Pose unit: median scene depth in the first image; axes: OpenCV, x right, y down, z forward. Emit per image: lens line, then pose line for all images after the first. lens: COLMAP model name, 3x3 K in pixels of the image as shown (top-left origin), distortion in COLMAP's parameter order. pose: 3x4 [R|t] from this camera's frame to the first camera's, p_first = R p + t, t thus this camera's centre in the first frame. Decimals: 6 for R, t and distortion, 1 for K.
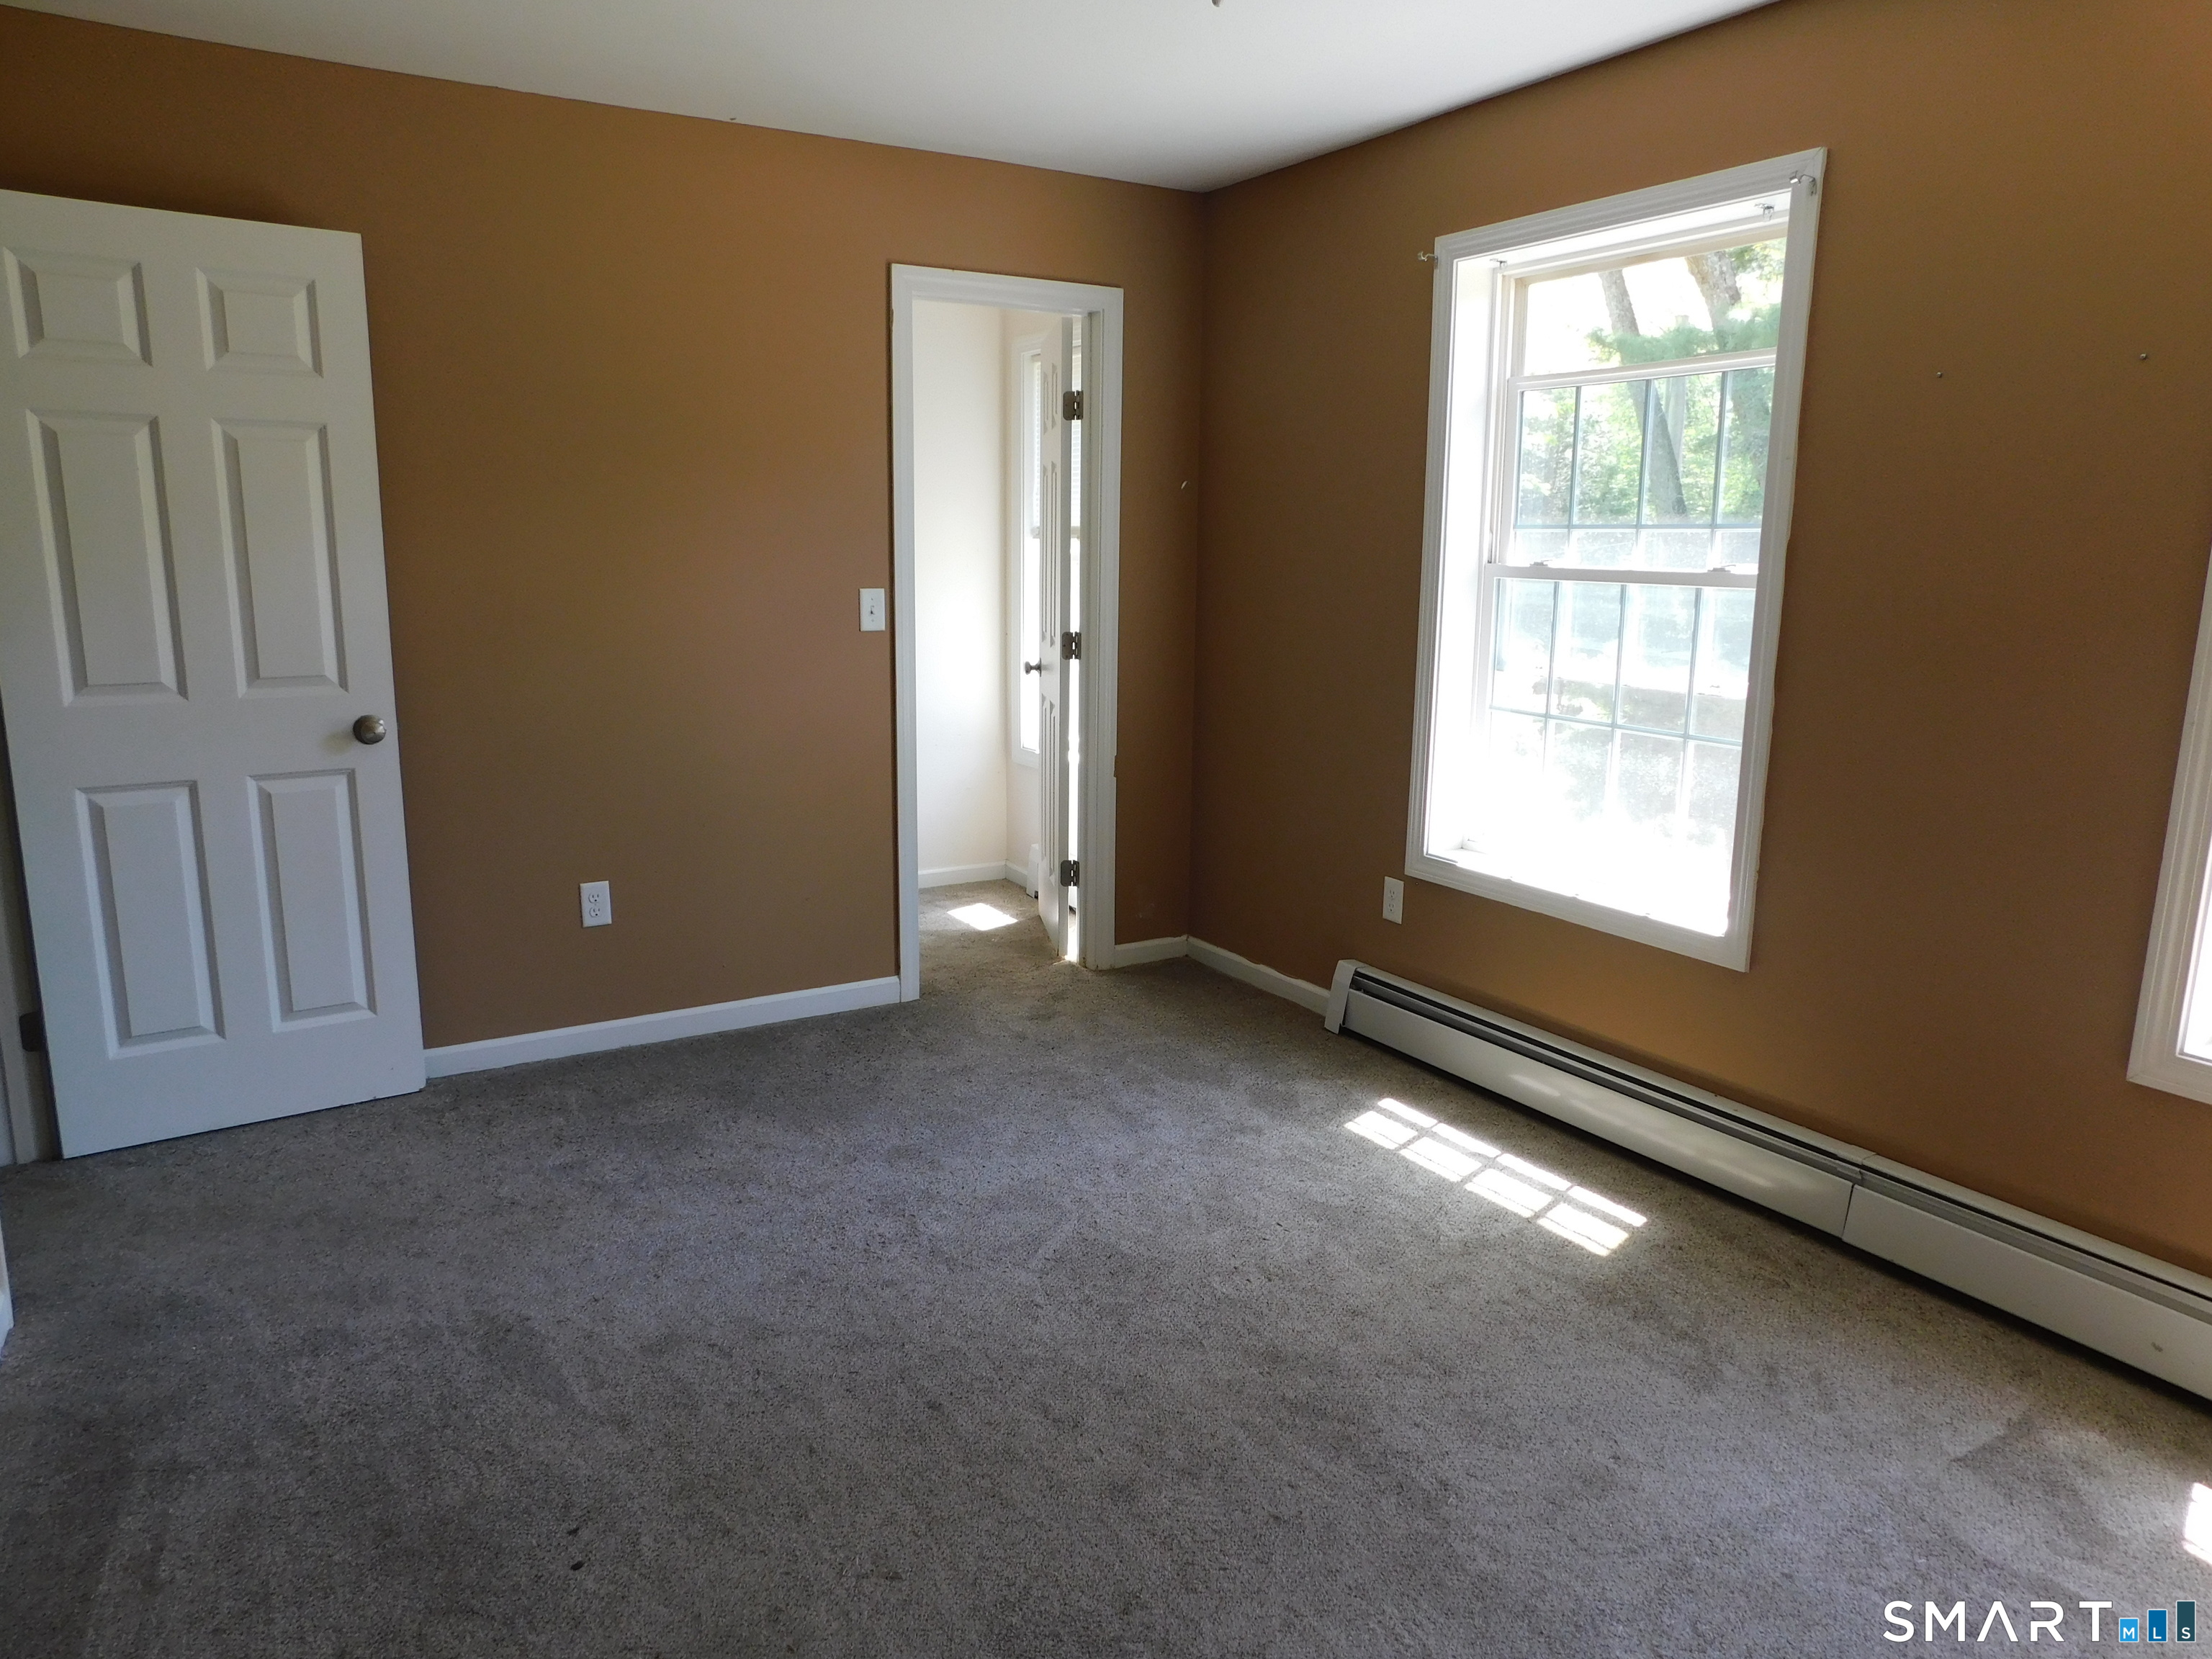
lens RADIAL K [[1462.9, 0, 1106.0], [0, 1462.9, 829.5], [0, 0, 1]] dist [-0.062065, 0.050418]
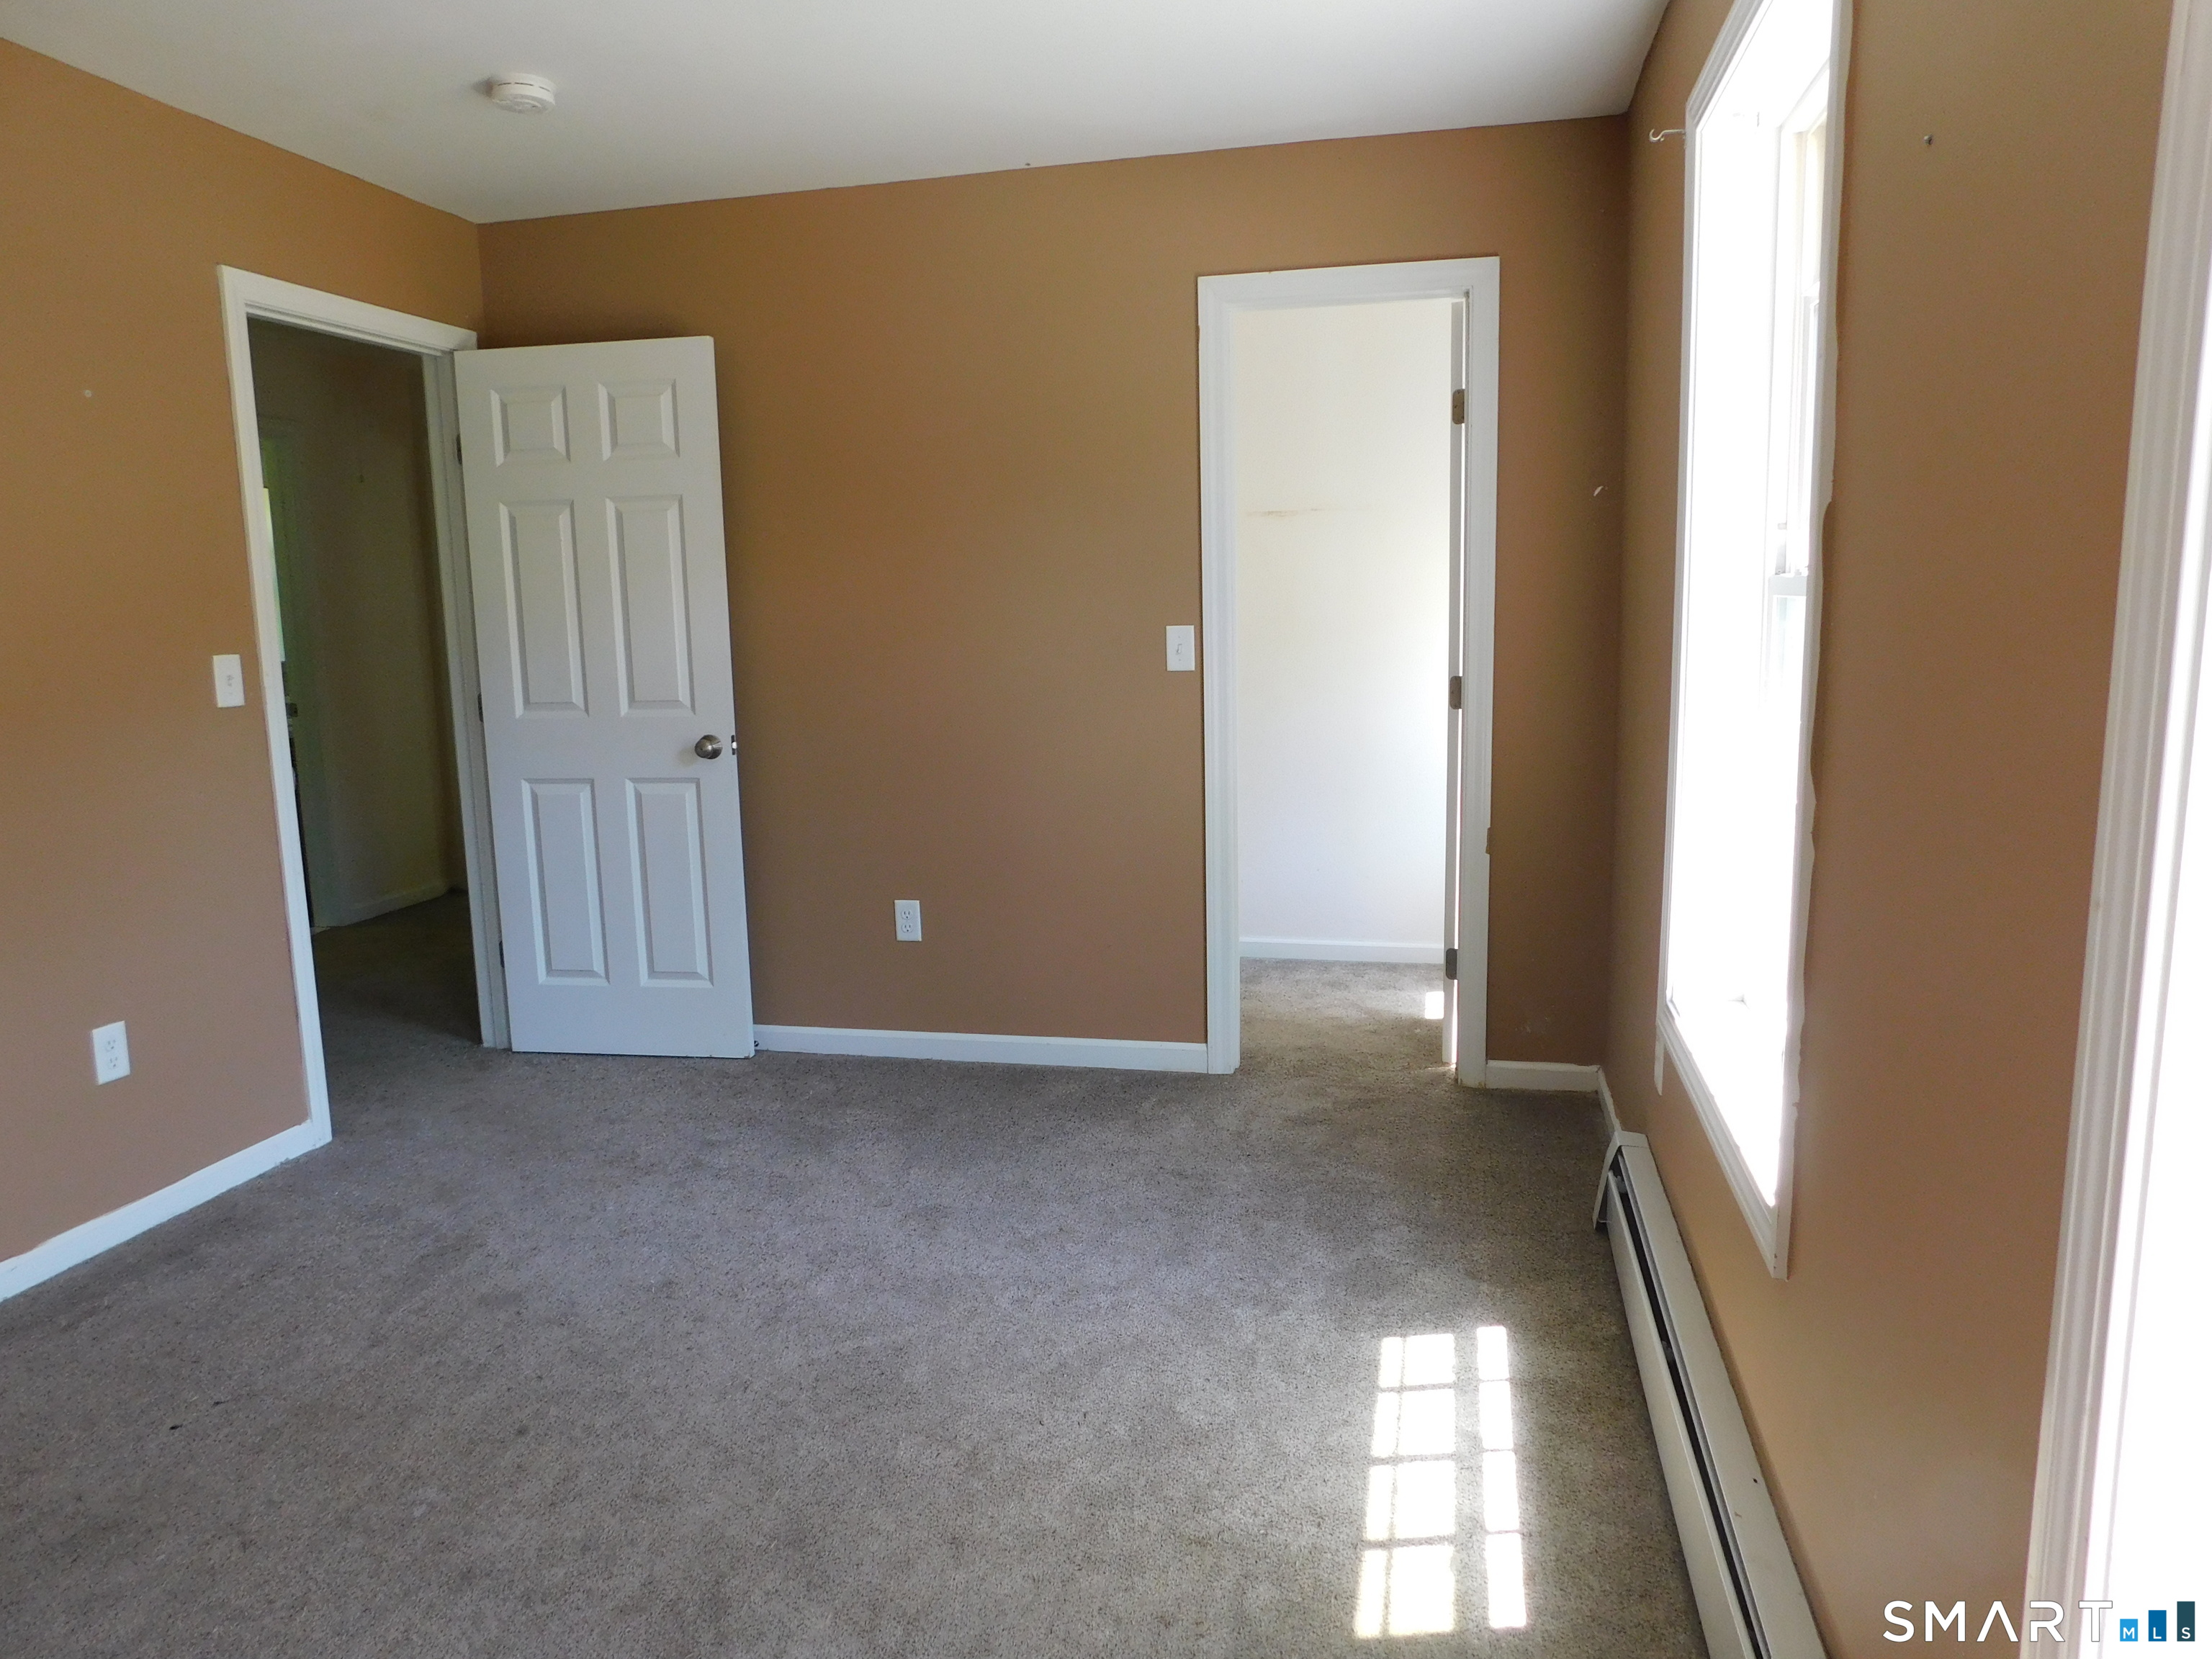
lens RADIAL K [[1462.9, 0, 1106.0], [0, 1462.9, 829.5], [0, 0, 1]] dist [-0.062065, 0.050418]
pose [[0.716583, 0.083454, -0.692491, 0.566973], [-0.105706, 0.994343, 0.010449, -0.048602], [0.689446, 0.065713, 0.721350, 0.363246]]
